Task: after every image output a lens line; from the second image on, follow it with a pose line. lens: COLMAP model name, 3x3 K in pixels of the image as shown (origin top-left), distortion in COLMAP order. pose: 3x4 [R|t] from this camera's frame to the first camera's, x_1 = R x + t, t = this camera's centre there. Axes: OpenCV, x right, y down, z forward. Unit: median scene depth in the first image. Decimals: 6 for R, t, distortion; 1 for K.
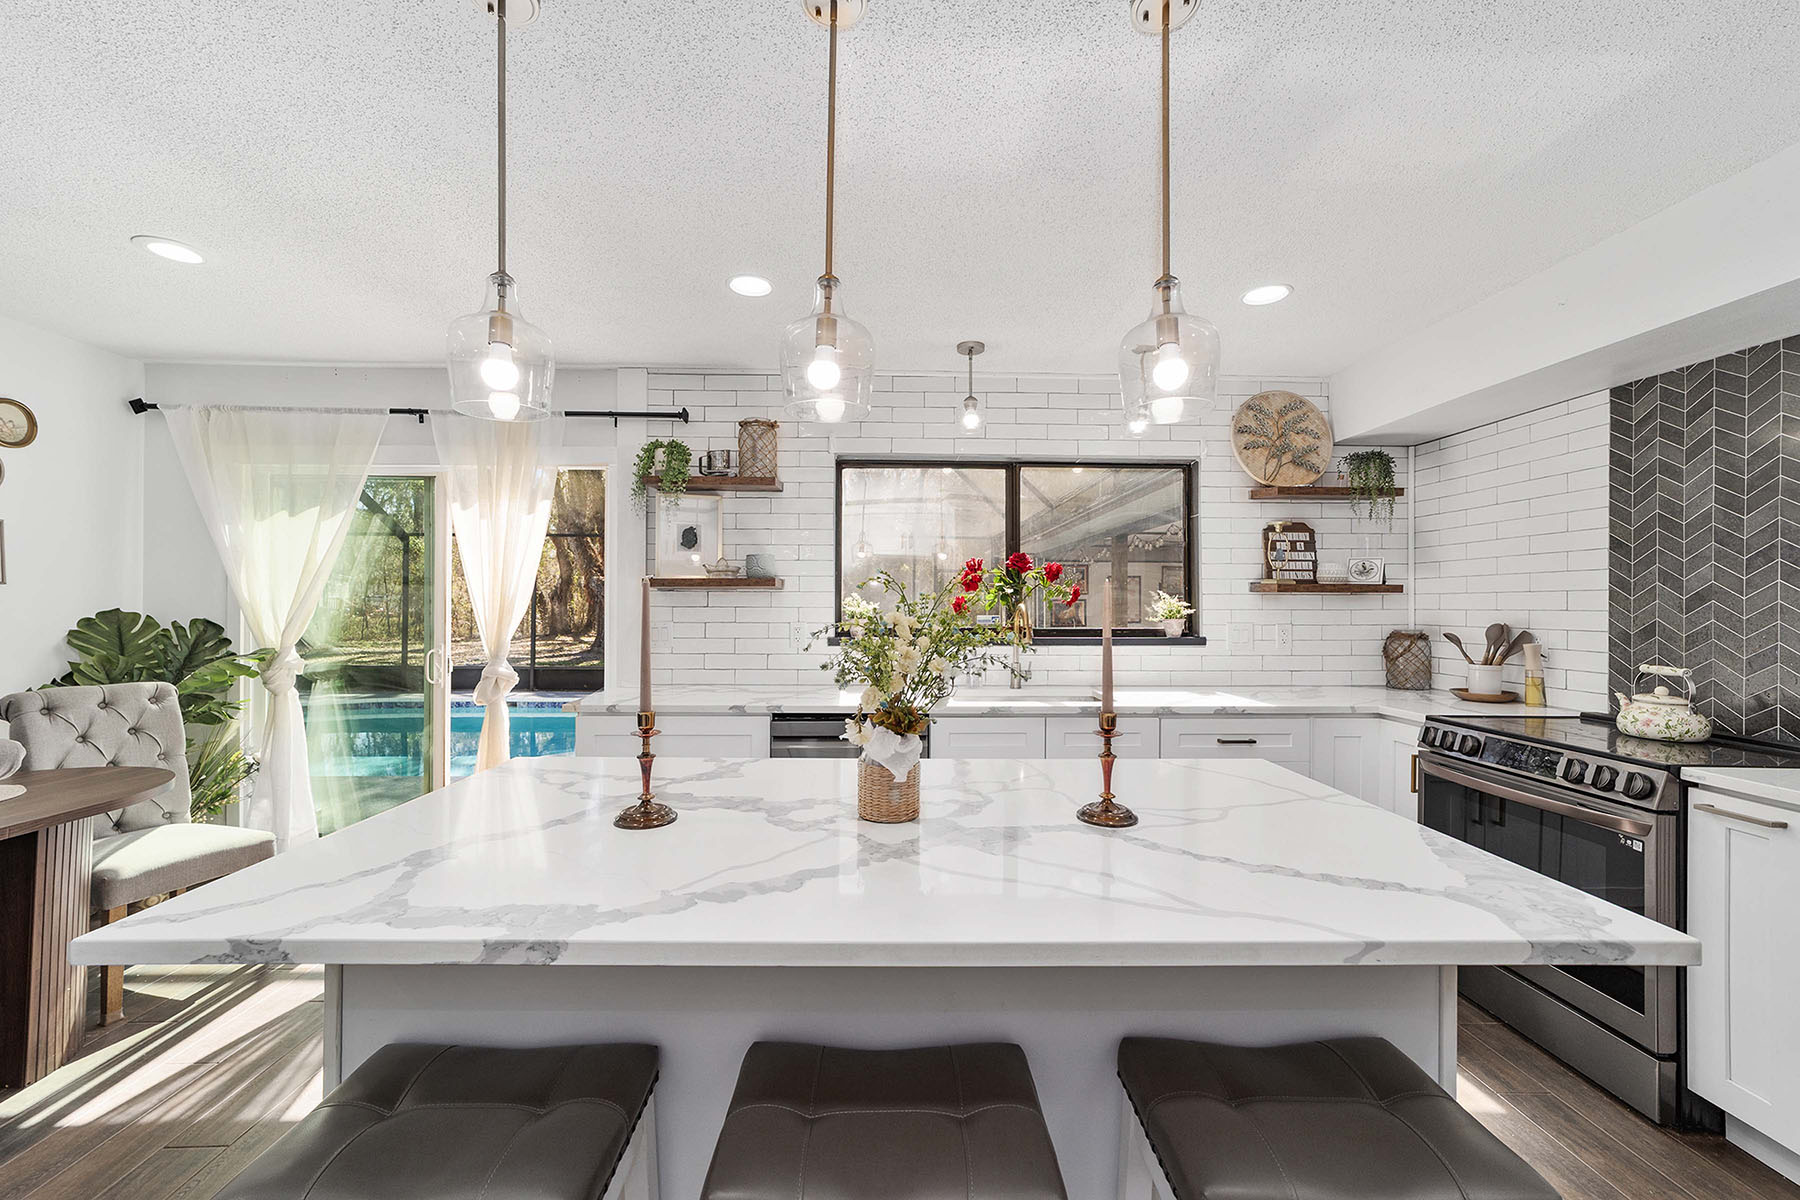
lens RADIAL K [[694.2, 0, 897.0], [0, 694.2, 604.8], [0, 0, 1]] dist [-0.000986, 0.001866]
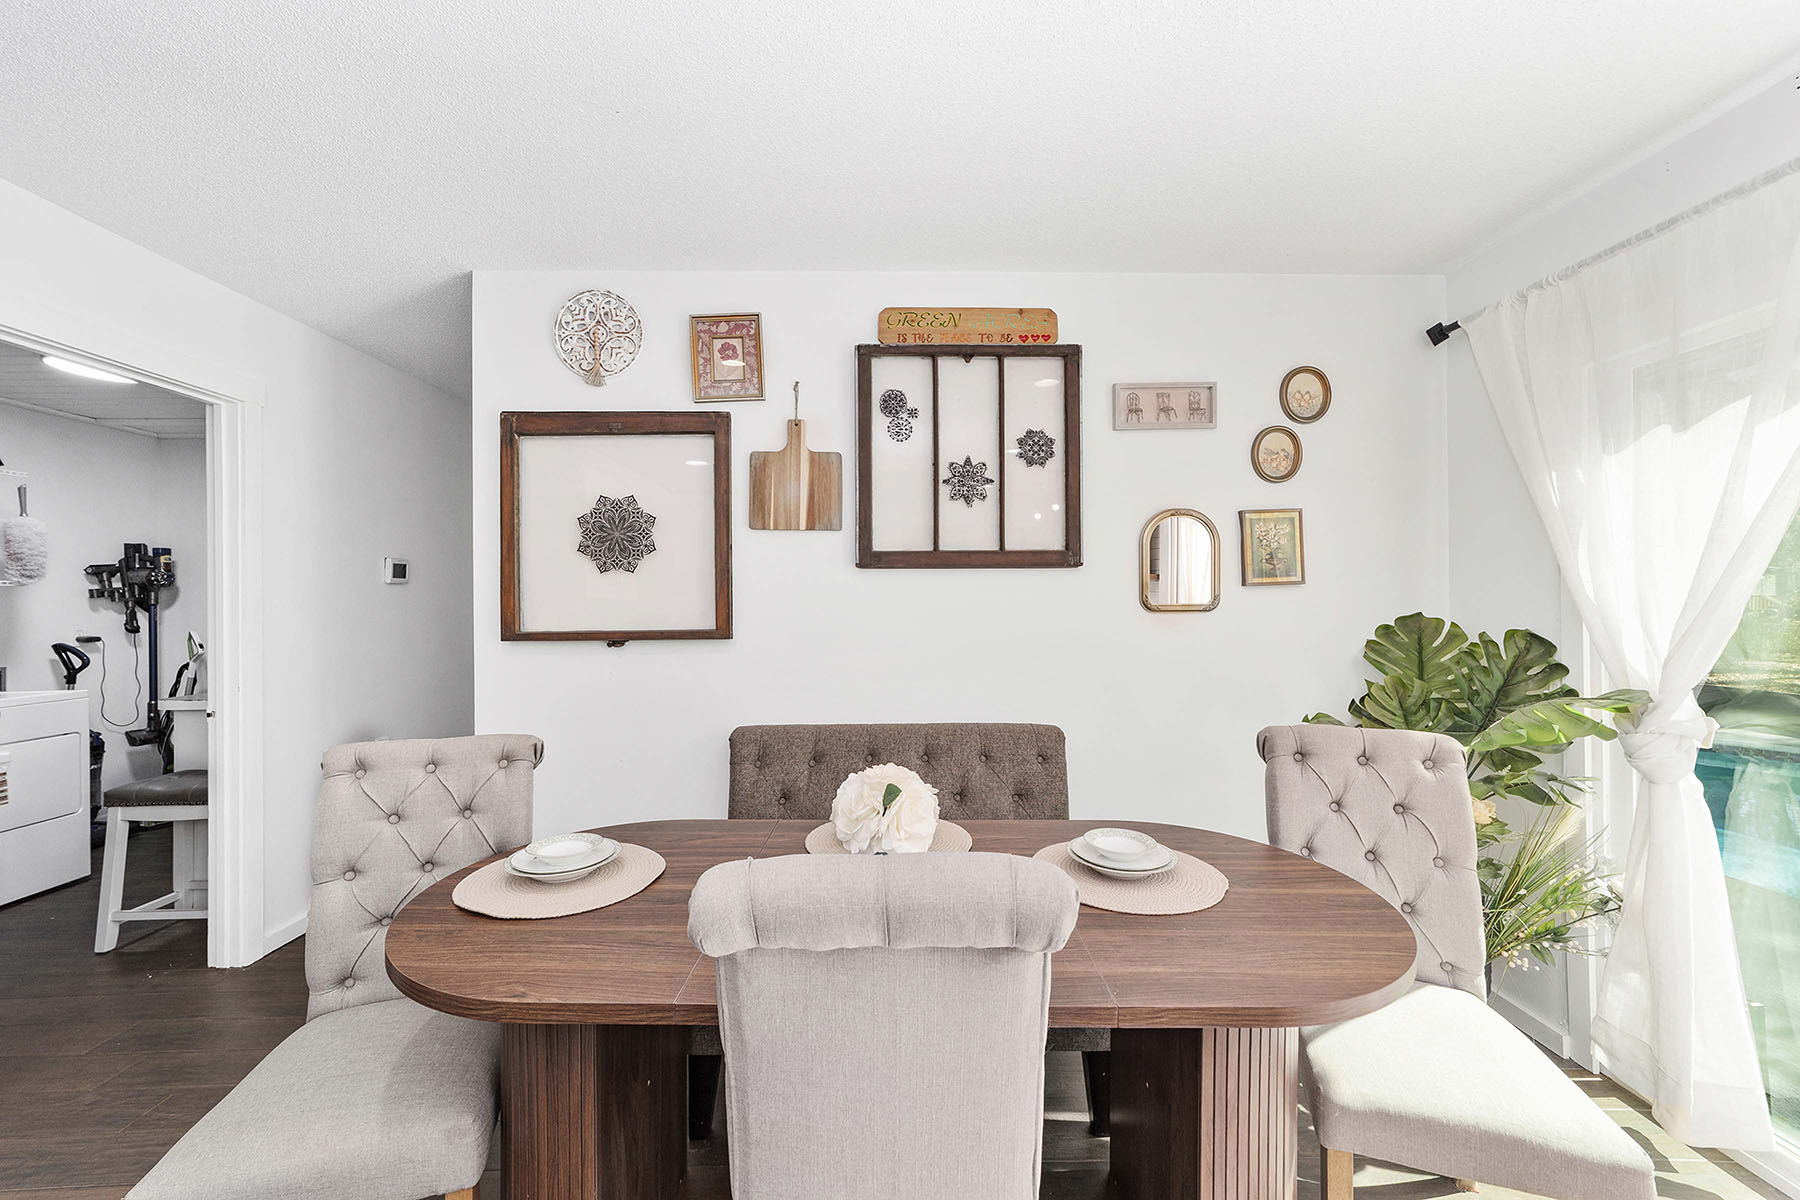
lens RADIAL K [[694.2, 0, 888.5], [0, 694.2, 597.7], [0, 0, 1]] dist [-0.000986, 0.001866]
pose [[-0.003208, -0.013521, -0.999903, -0.369043], [0.005416, 0.999894, -0.013538, -0.004076], [0.999980, -0.005459, -0.003135, 0.429344]]
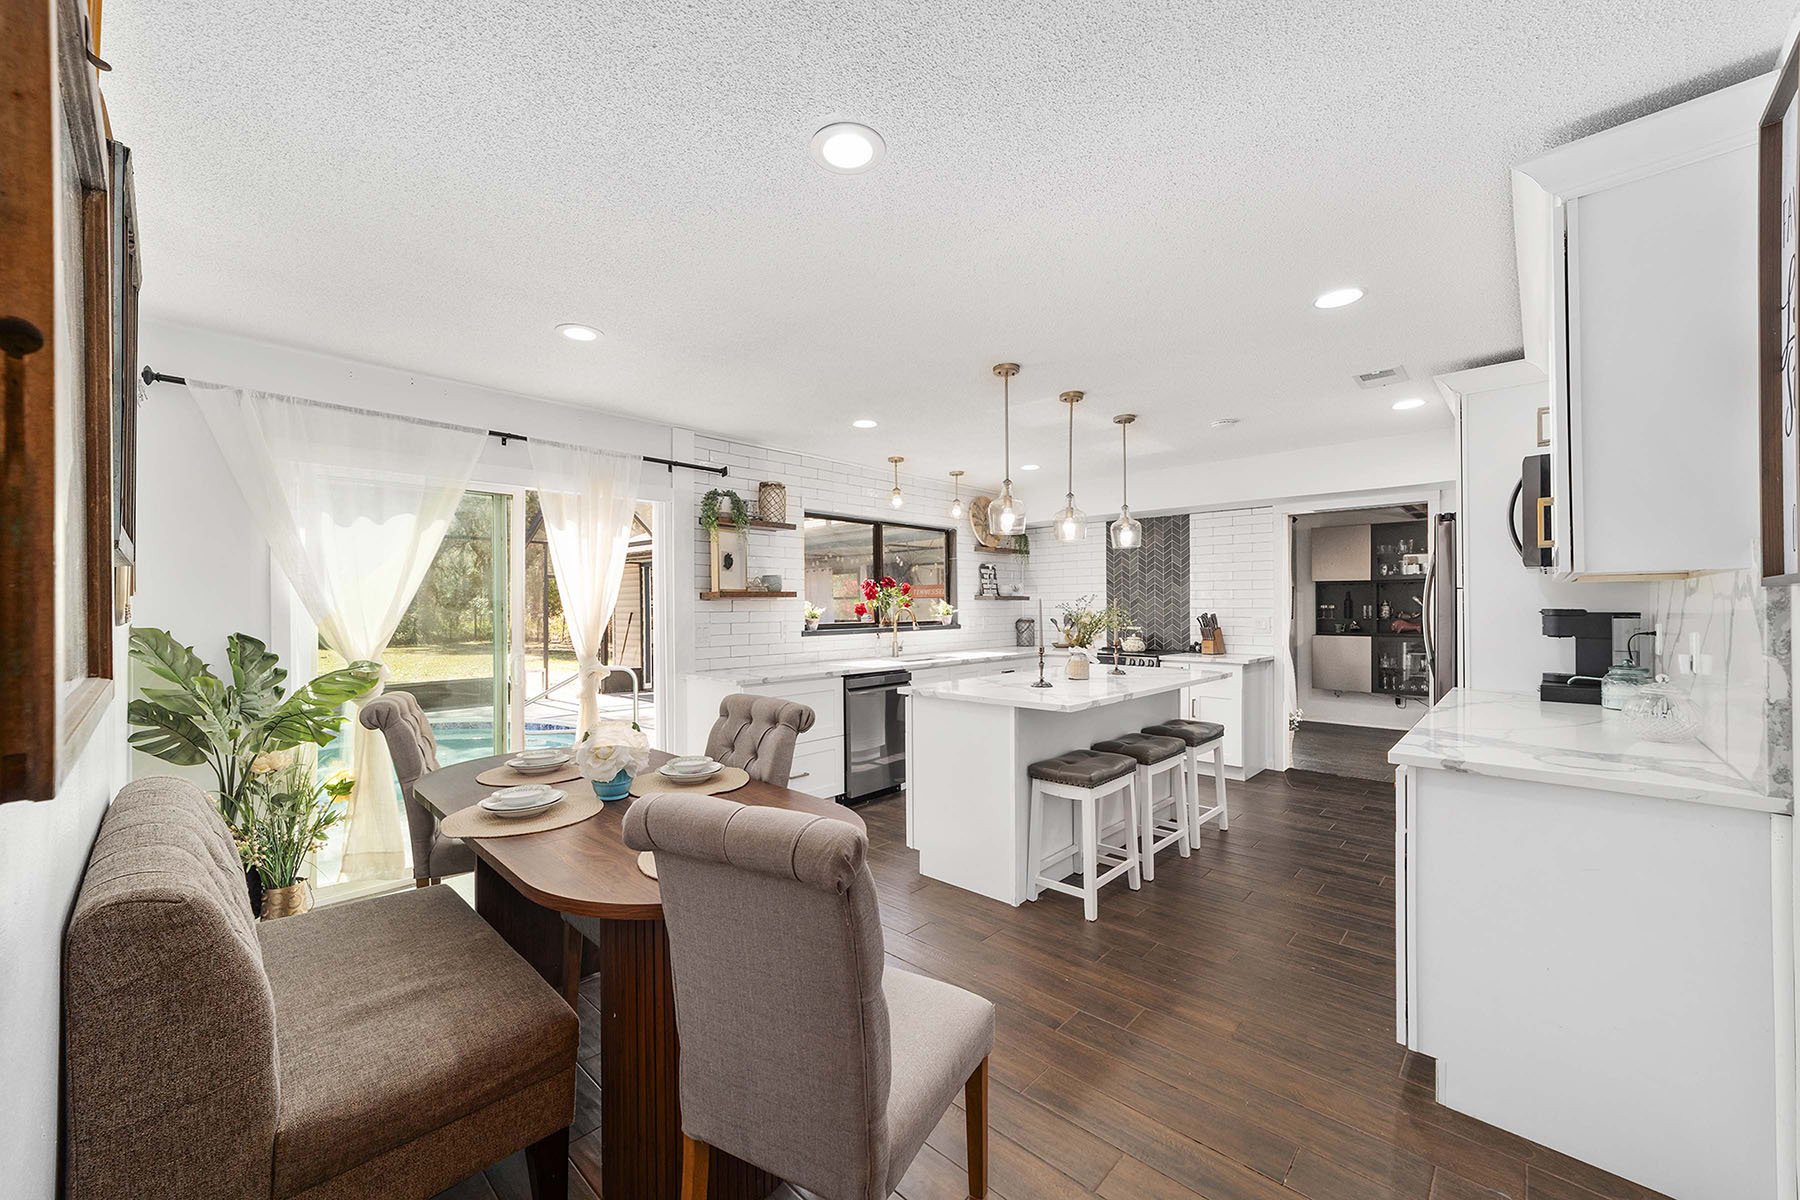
lens RADIAL K [[694.2, 0, 902.5], [0, 694.2, 607.1], [0, 0, 1]] dist [-0.000986, 0.001866]
pose [[0.697904, -0.008693, 0.716139, -1.058475], [0.013114, 0.999914, -0.000643, -0.000975], [-0.716072, 0.009840, 0.697957, -0.202206]]
